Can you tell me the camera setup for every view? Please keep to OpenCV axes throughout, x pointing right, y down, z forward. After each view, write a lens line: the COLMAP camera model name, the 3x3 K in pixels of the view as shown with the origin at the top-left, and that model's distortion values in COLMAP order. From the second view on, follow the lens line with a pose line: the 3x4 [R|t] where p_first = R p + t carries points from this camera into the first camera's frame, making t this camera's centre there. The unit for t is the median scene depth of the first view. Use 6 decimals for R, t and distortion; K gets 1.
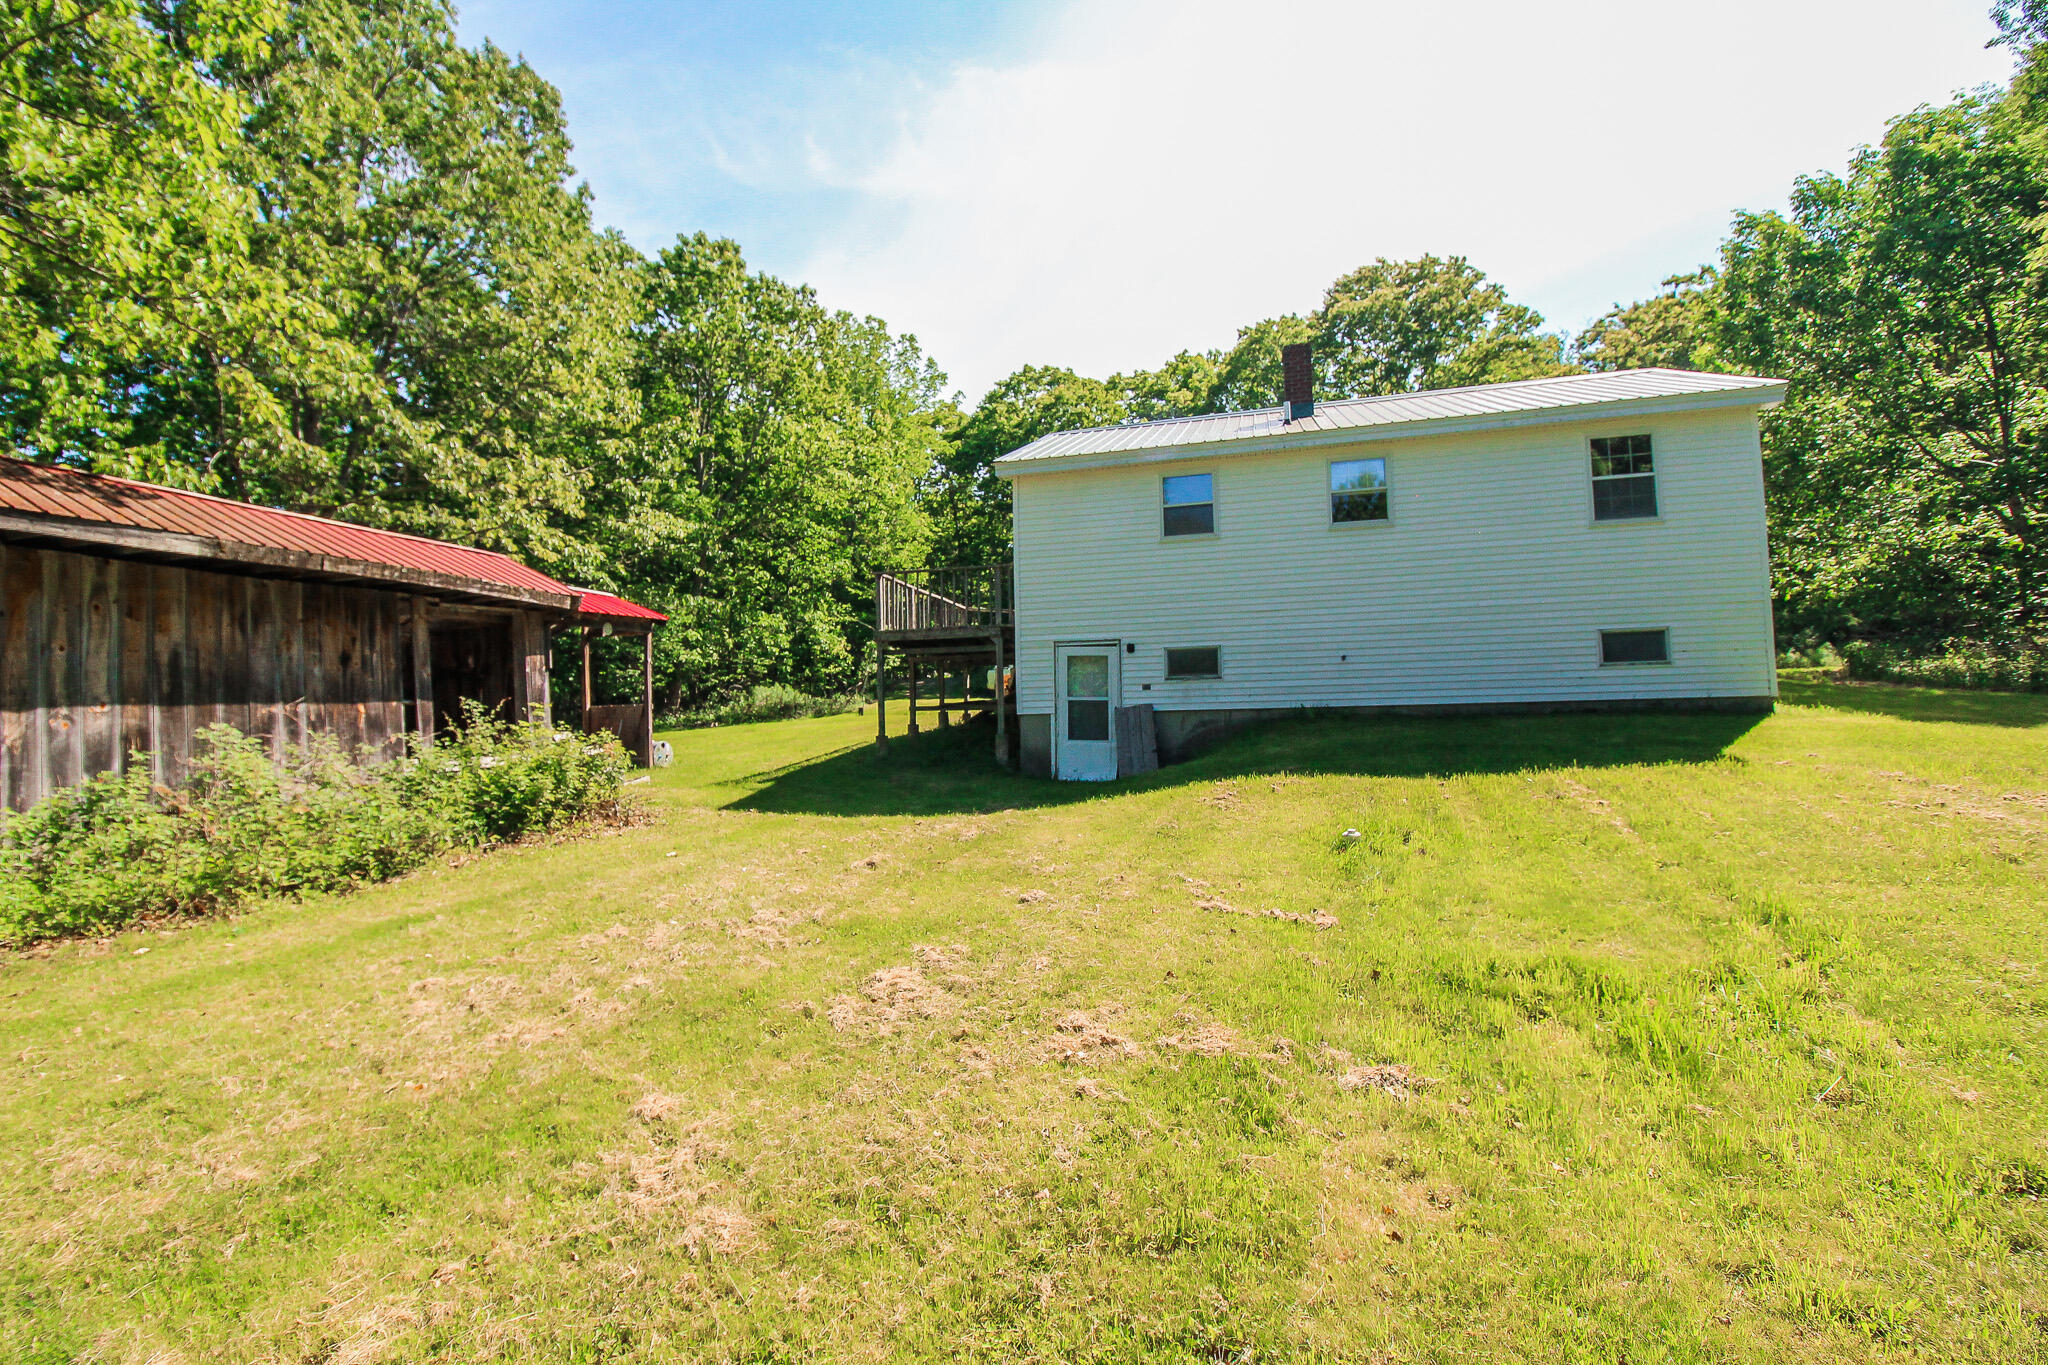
lens RADIAL K [[972.1, 0, 1024.0], [0, 972.1, 682.5], [0, 0, 1]] dist [-0.000826, -0.000617]
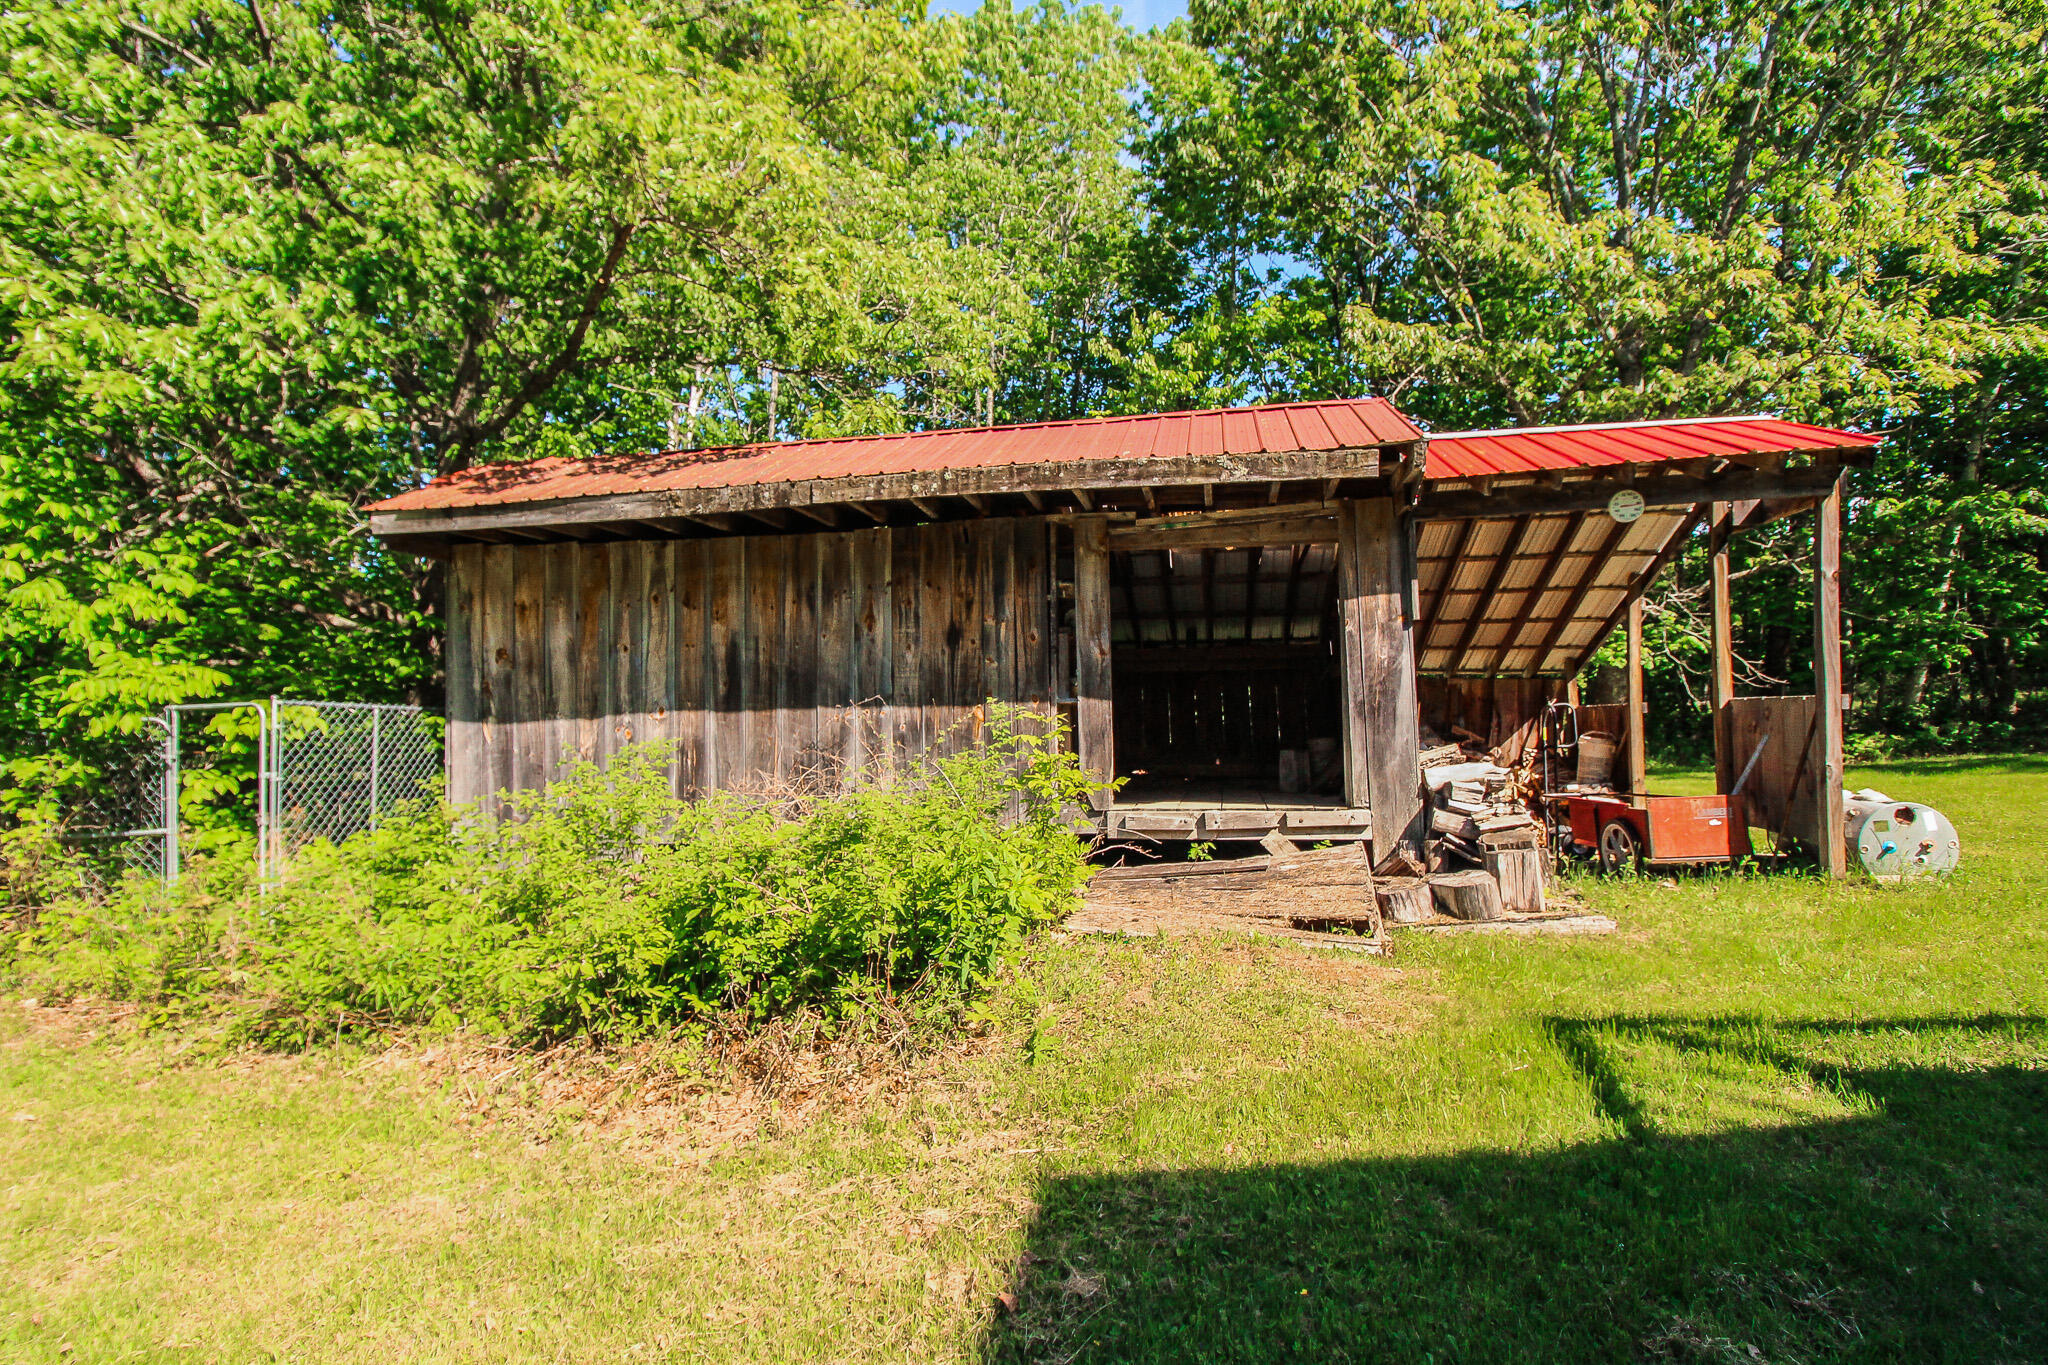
lens RADIAL K [[972.1, 0, 1024.0], [0, 972.1, 682.5], [0, 0, 1]] dist [-0.000826, -0.000617]
pose [[0.017979, 0.004381, -0.999829, -0.077286], [0.038671, 0.999239, 0.005074, 0.005363], [0.999090, -0.038756, 0.017796, 1.195220]]
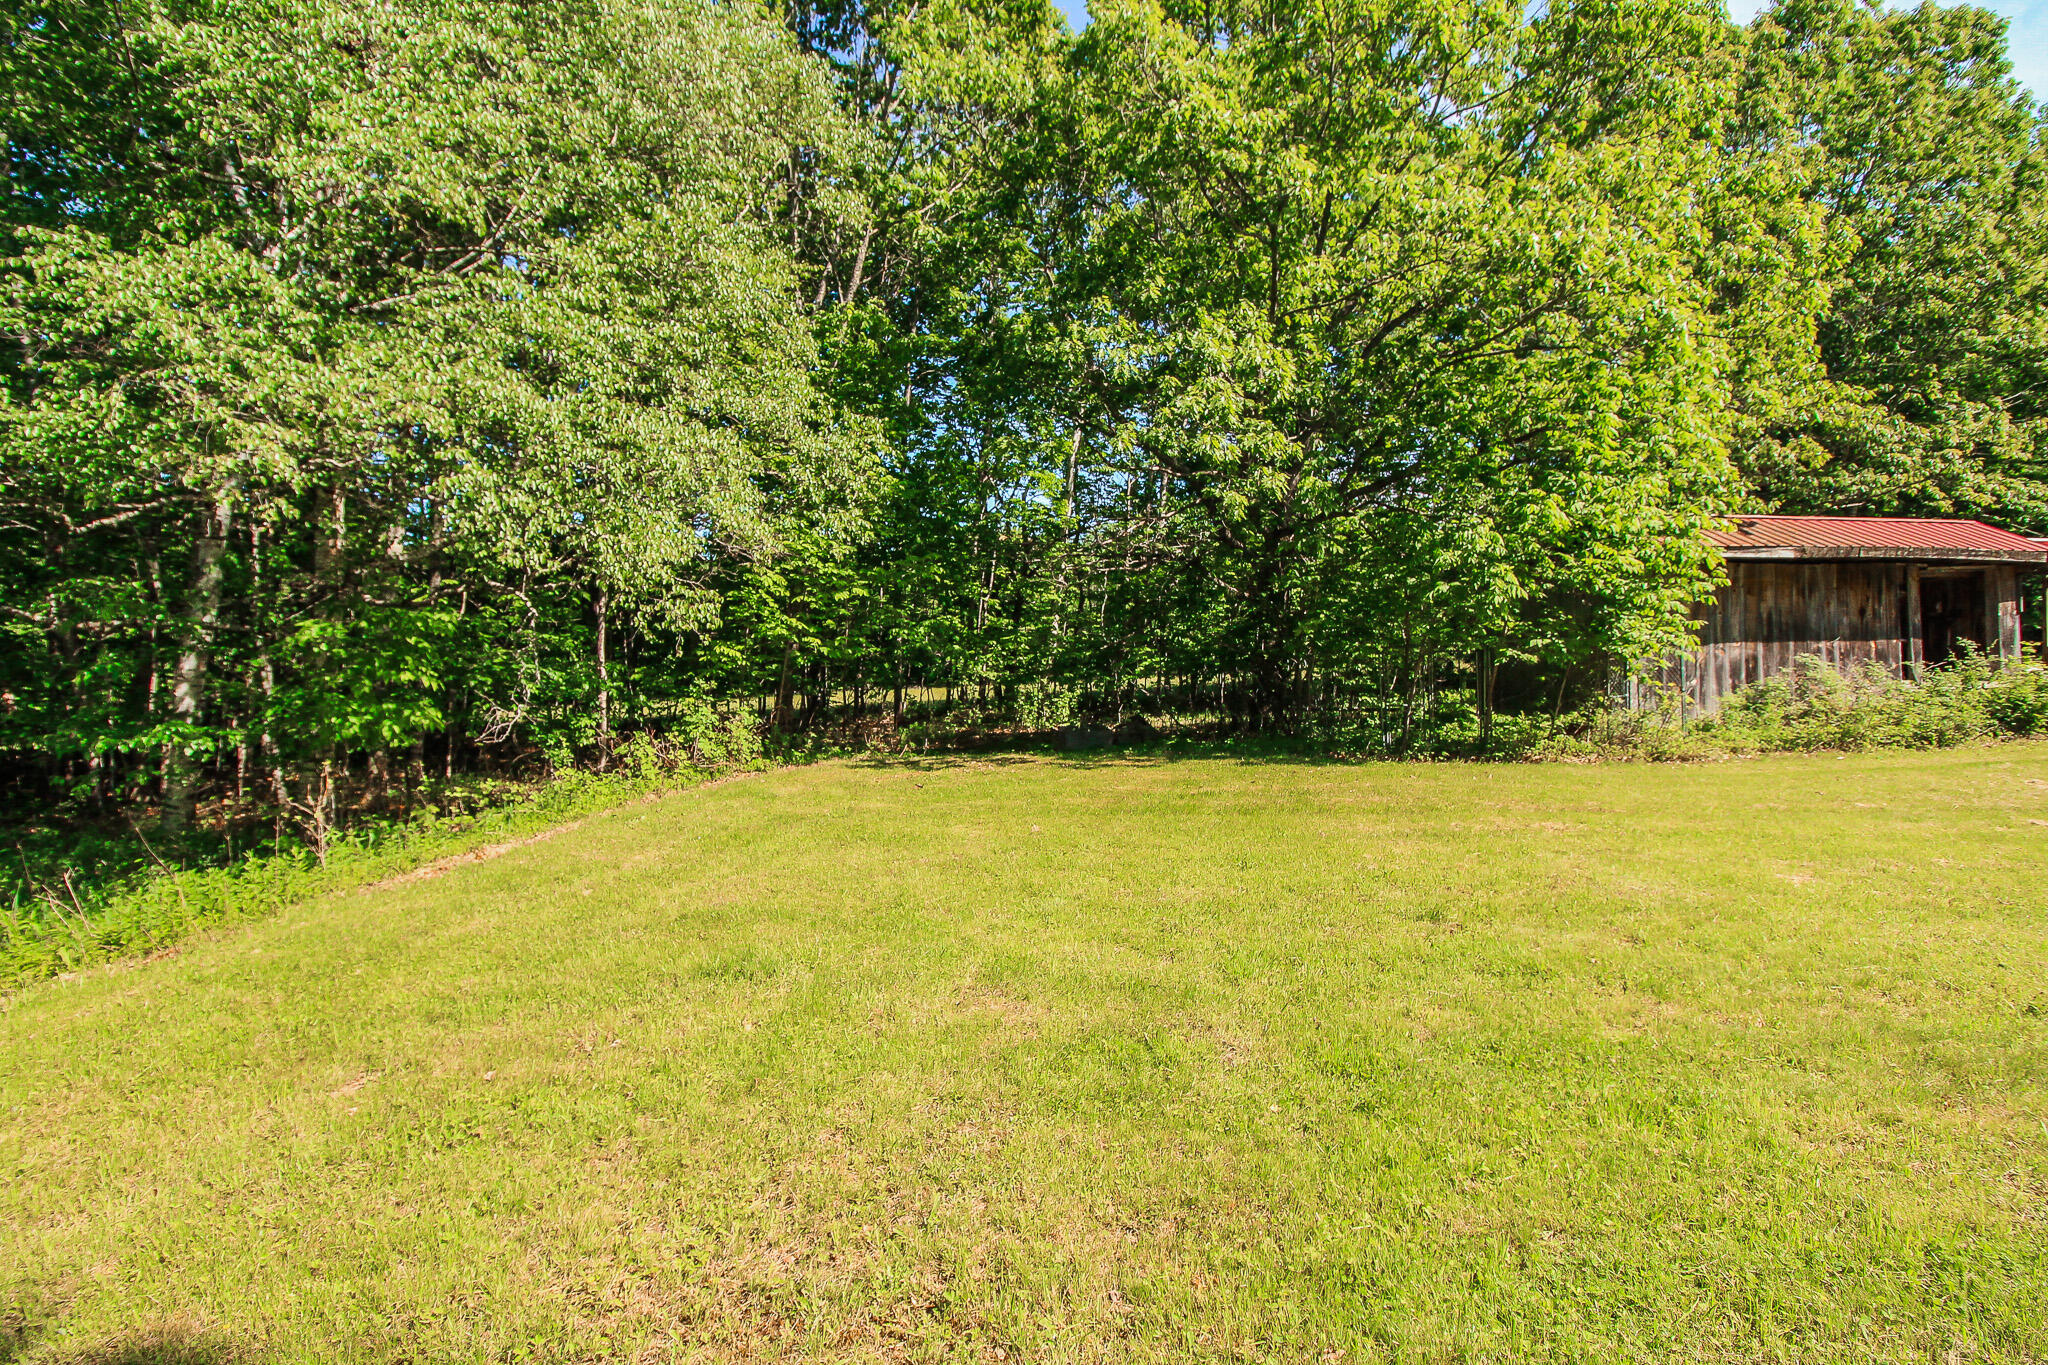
lens RADIAL K [[972.1, 0, 1024.0], [0, 972.1, 682.5], [0, 0, 1]] dist [-0.000826, -0.000617]
pose [[0.383357, 0.047793, -0.922363, 0.238002], [0.022695, 0.997871, 0.061138, -0.041971], [0.923321, -0.044370, 0.381456, -0.921700]]
